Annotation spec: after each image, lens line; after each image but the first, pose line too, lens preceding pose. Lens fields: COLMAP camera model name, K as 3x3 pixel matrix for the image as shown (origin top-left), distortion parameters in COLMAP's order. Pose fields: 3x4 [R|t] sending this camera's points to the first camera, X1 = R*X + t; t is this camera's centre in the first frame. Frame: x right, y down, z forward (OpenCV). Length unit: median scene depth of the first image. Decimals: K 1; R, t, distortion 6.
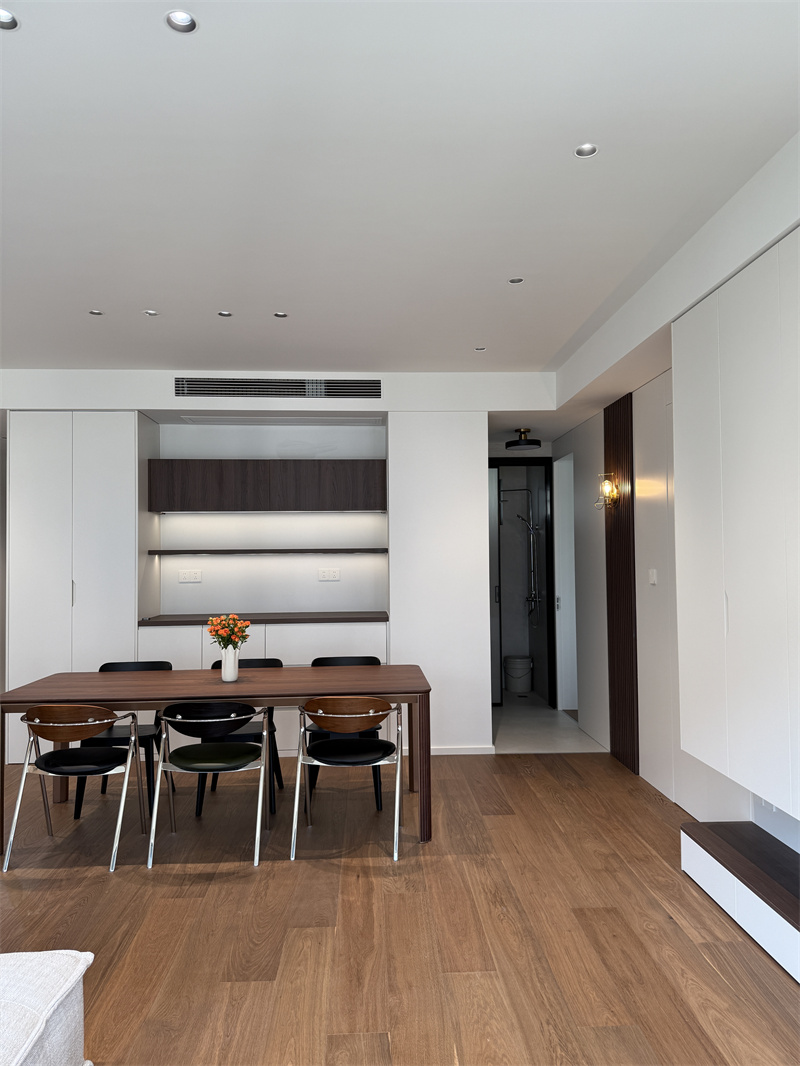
lens RADIAL K [[749.7, 0, 398.1], [0, 749.7, 535.8], [0, 0, 1]] dist [0.105150, -0.149063]
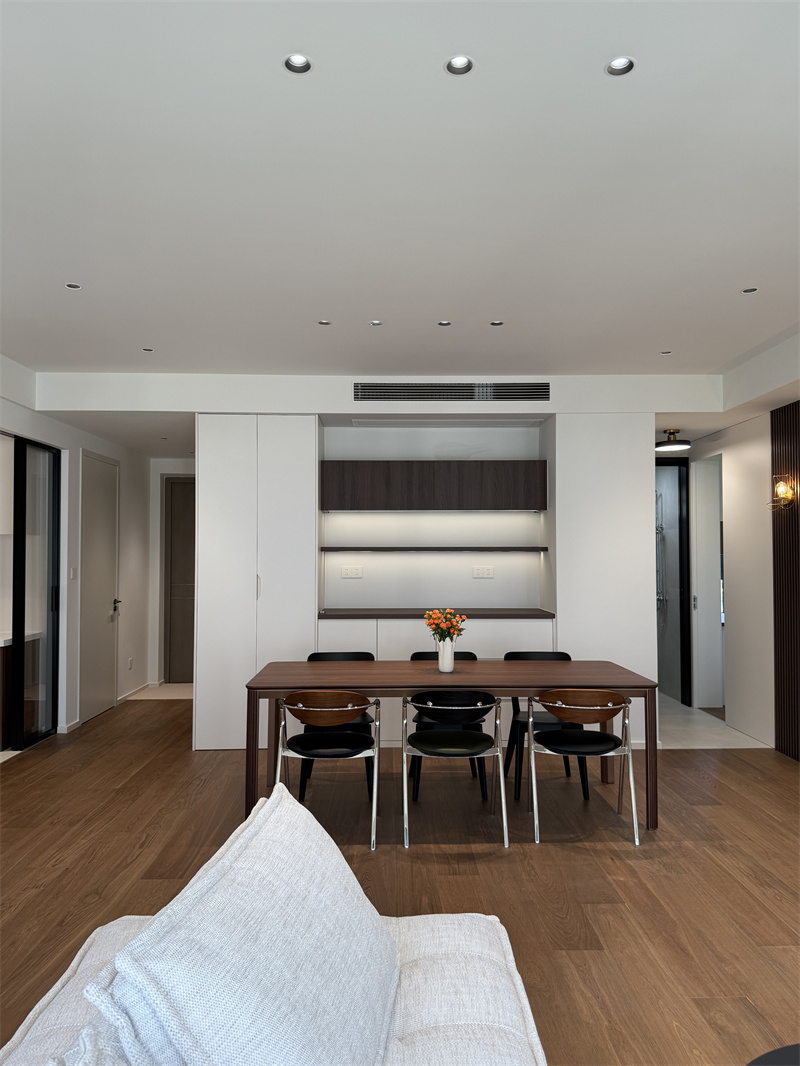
lens RADIAL K [[749.7, 0, 398.1], [0, 749.7, 535.8], [0, 0, 1]] dist [0.105150, -0.149063]
pose [[0.999643, 0.005487, -0.026158, -0.203377], [-0.005392, 0.999979, 0.003711, -0.001157], [0.026178, -0.003569, 0.999651, -0.037919]]
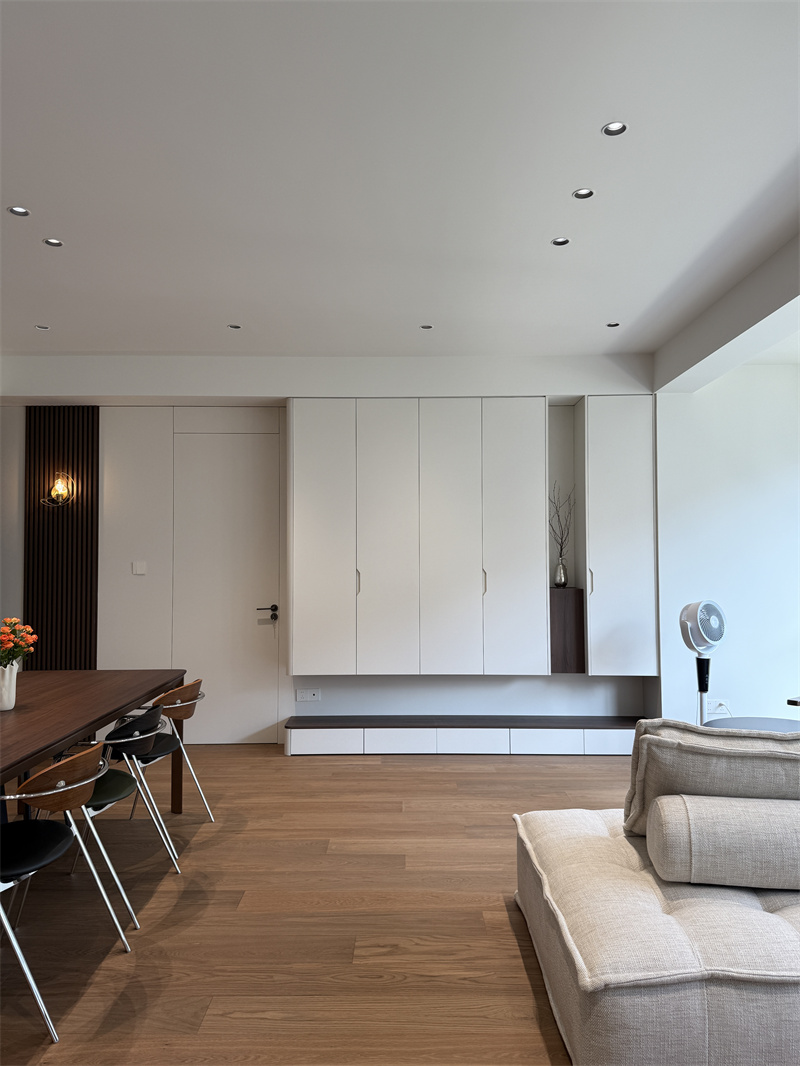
lens RADIAL K [[754.5, 0, 403.1], [0, 754.5, 535.3], [0, 0, 1]] dist [0.152178, -0.246165]
pose [[0.048051, 0.040779, 0.998012, -0.736460], [-0.025441, 0.998892, -0.039591, 0.034056], [-0.998521, -0.023488, 0.049035, 0.451919]]
